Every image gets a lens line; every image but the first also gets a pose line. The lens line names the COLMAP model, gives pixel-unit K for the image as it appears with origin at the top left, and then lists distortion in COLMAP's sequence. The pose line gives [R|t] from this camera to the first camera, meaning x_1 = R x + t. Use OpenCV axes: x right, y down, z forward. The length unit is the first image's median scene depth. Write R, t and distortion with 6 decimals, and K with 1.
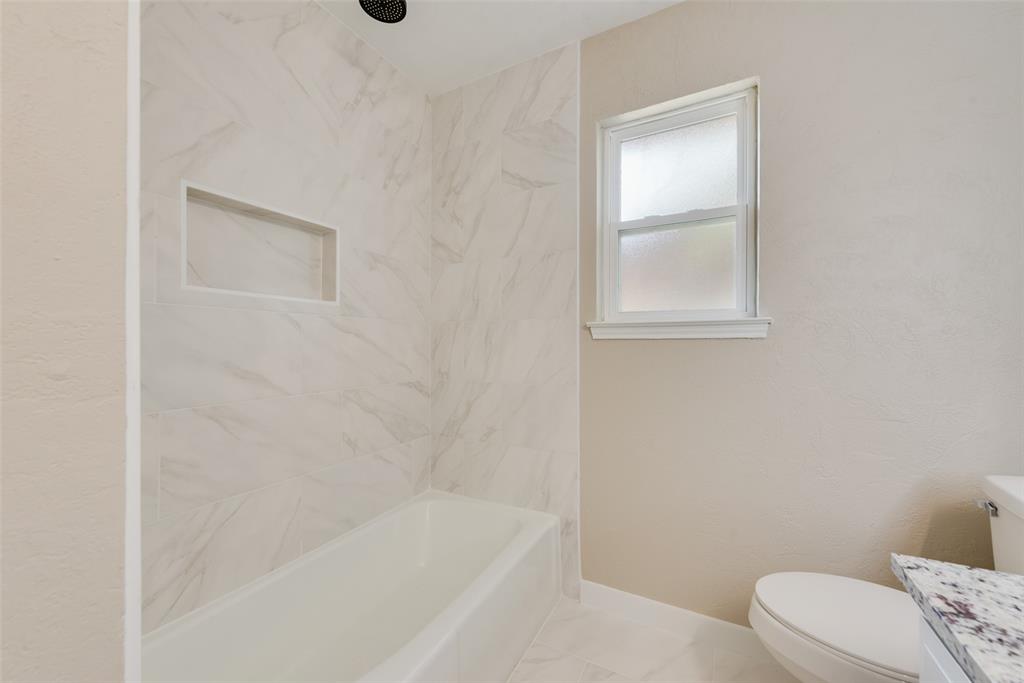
lens RADIAL K [[400.0, 0, 506.0], [0, 400.0, 345.8], [0, 0, 1]] dist [0.010644, -0.002720]
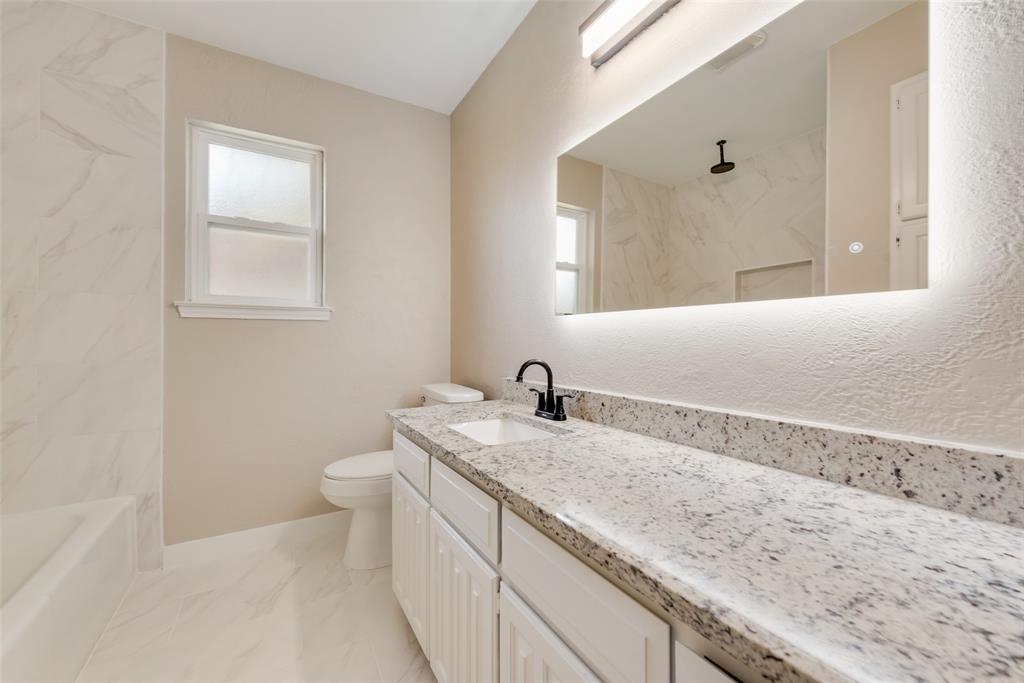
lens RADIAL K [[400.0, 0, 507.8], [0, 400.0, 338.1], [0, 0, 1]] dist [0.010644, -0.002720]
pose [[0.532036, -0.006408, 0.846698, -0.227546], [-0.012046, 0.999813, 0.015136, 0.012221], [-0.846636, -0.018252, 0.531859, -0.314909]]
